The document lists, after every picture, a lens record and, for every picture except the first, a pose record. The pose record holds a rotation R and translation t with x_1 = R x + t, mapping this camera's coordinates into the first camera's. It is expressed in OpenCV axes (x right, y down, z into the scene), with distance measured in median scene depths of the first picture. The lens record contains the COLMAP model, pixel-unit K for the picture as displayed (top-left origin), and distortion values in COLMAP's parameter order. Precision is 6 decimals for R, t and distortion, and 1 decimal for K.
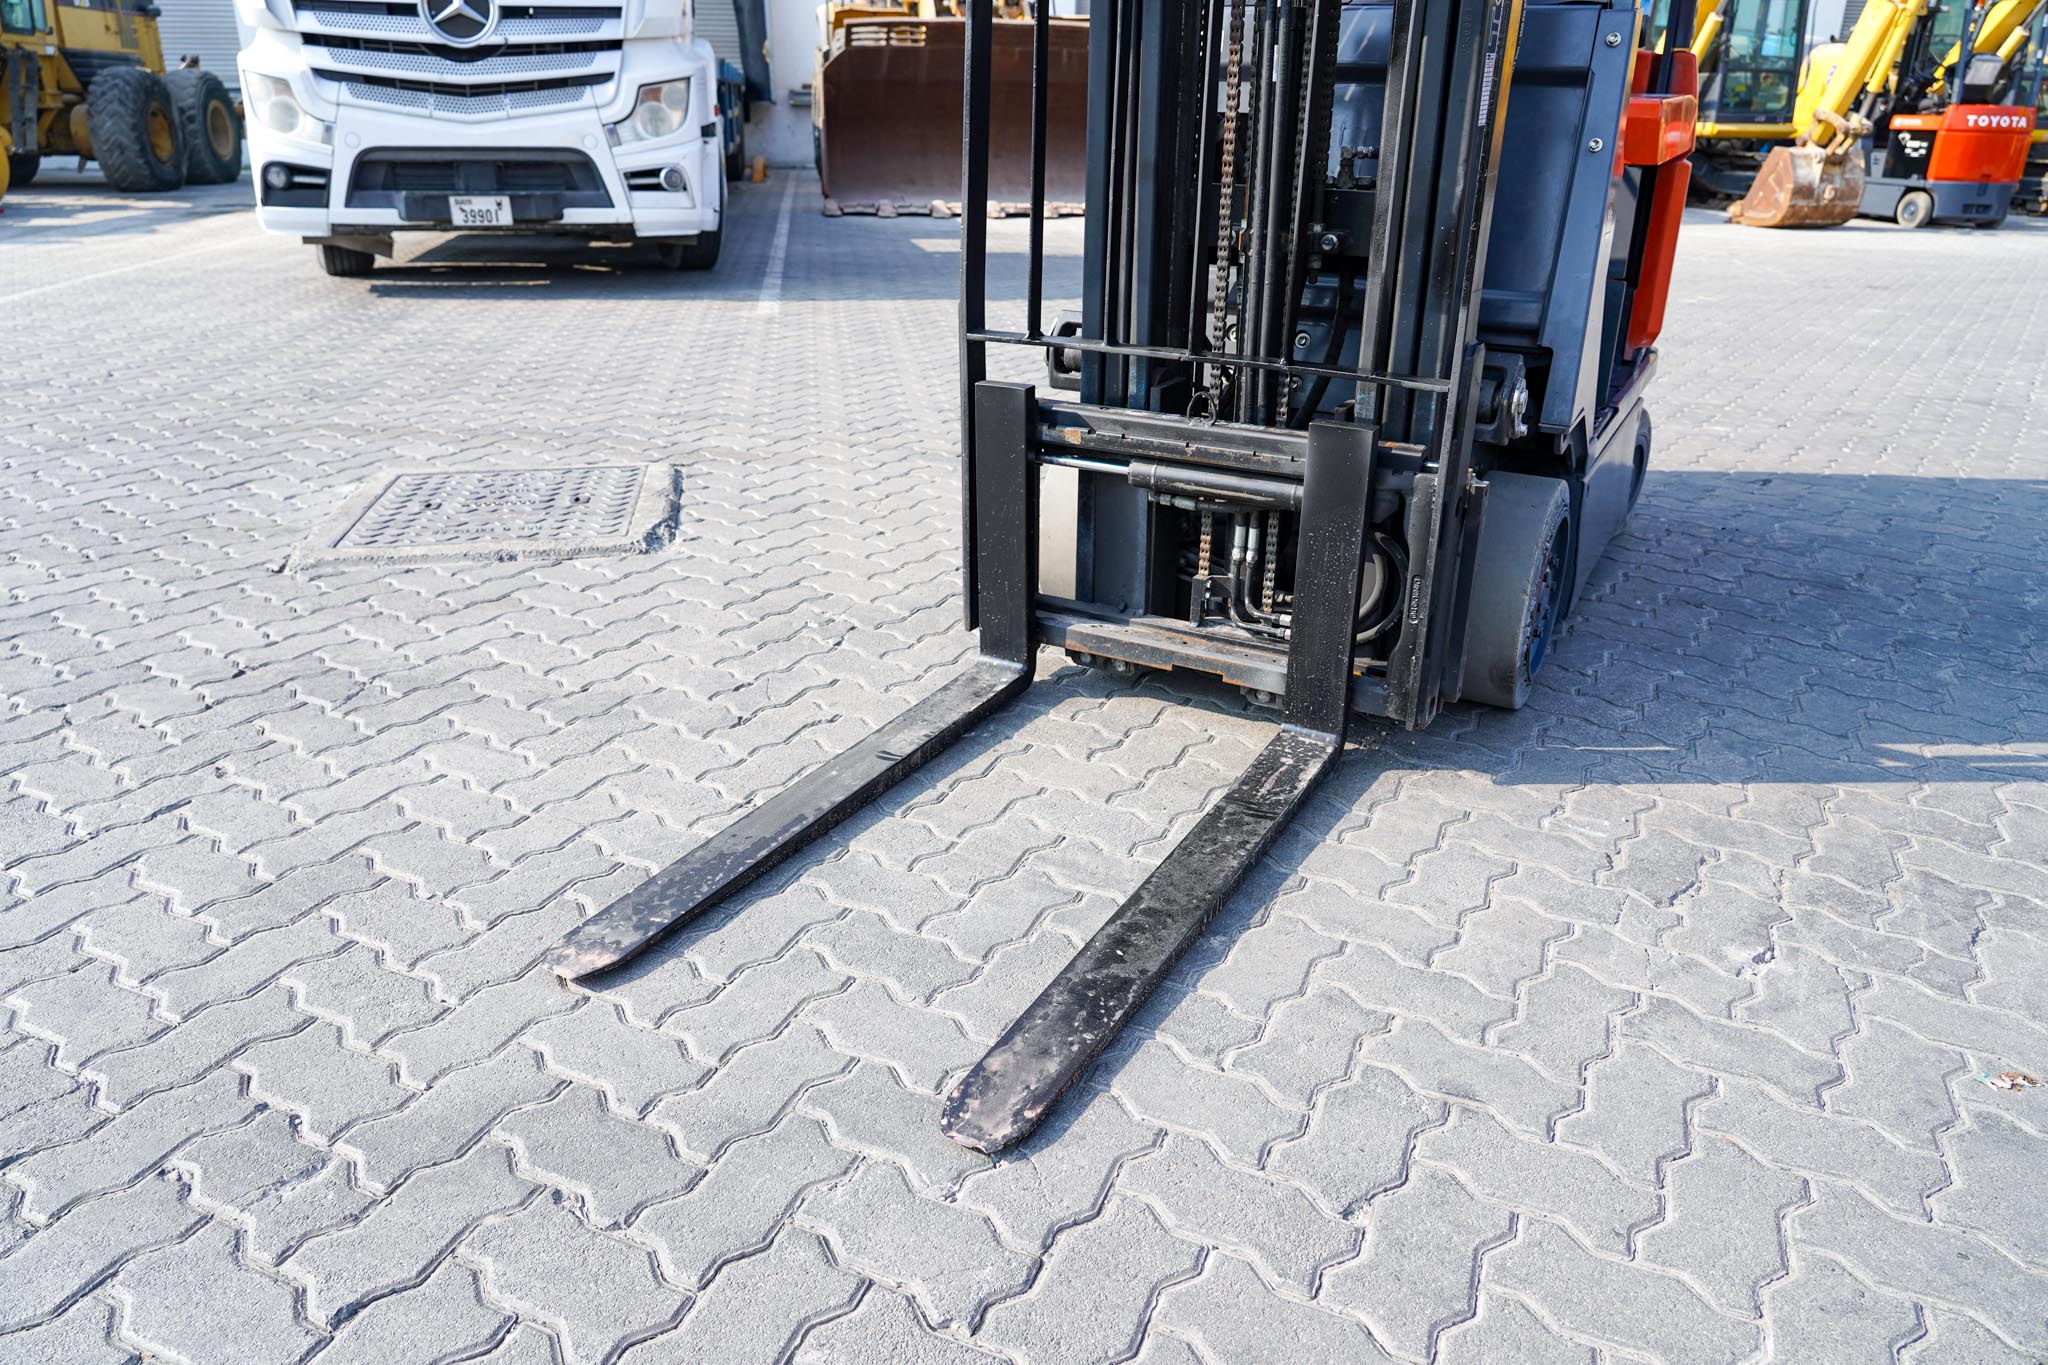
lens RADIAL K [[1383.4, 0, 1022.7], [0, 1383.4, 667.0], [0, 0, 1]] dist [-0.034676, 0.020525]
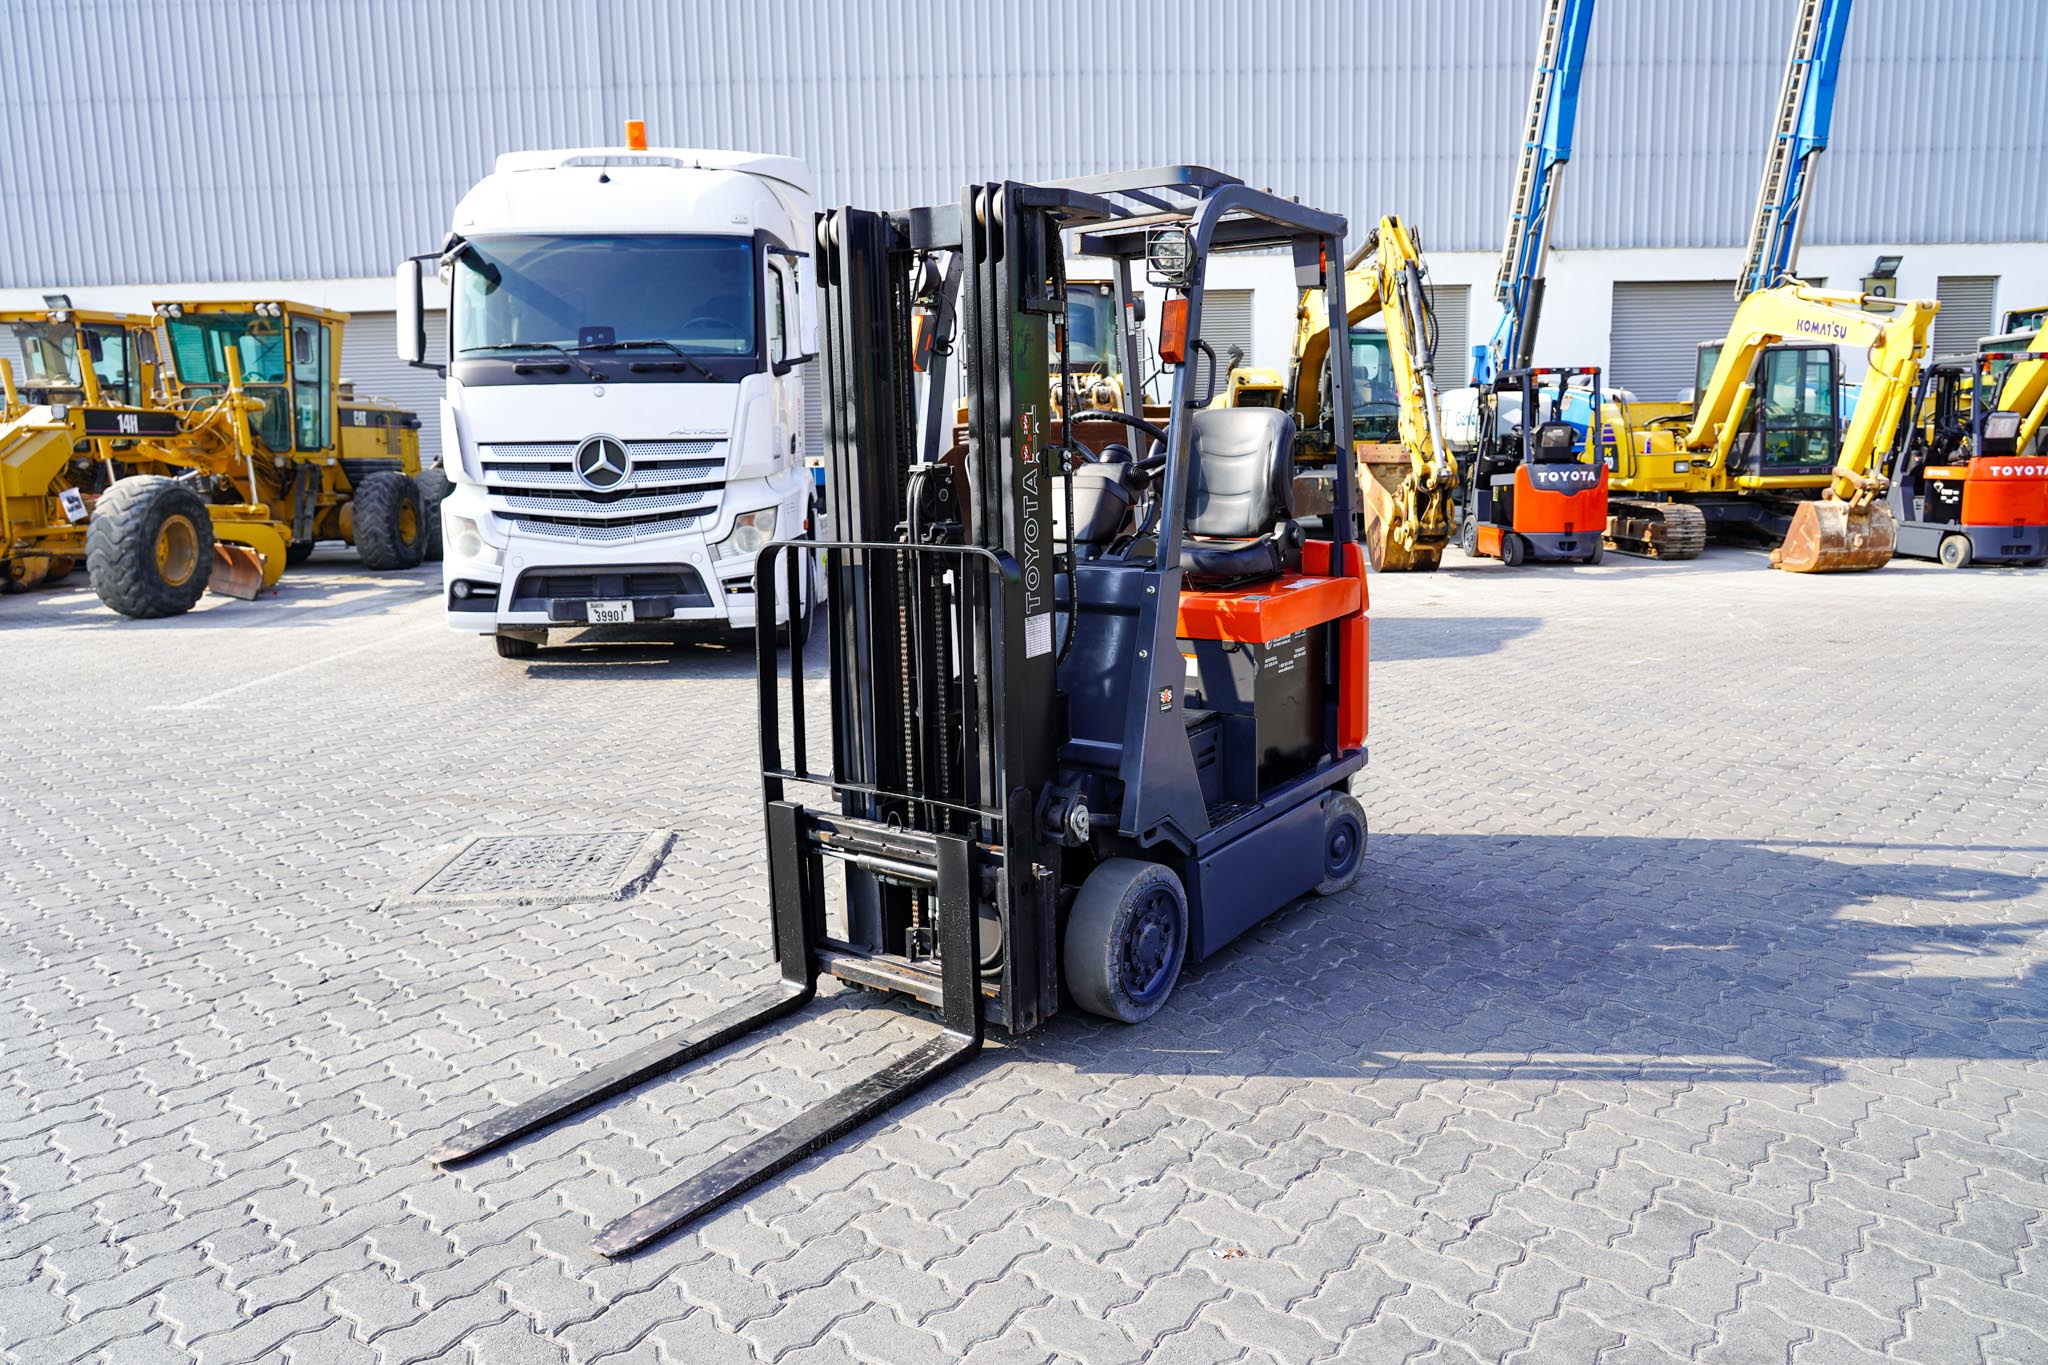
lens RADIAL K [[1383.4, 0, 1022.7], [0, 1383.4, 667.0], [0, 0, 1]] dist [-0.034676, 0.020525]
pose [[0.991111, -0.014773, -0.132214, 0.324935], [-0.015463, 0.974287, -0.224779, -0.004150], [0.132135, 0.224826, 0.965398, -0.363748]]
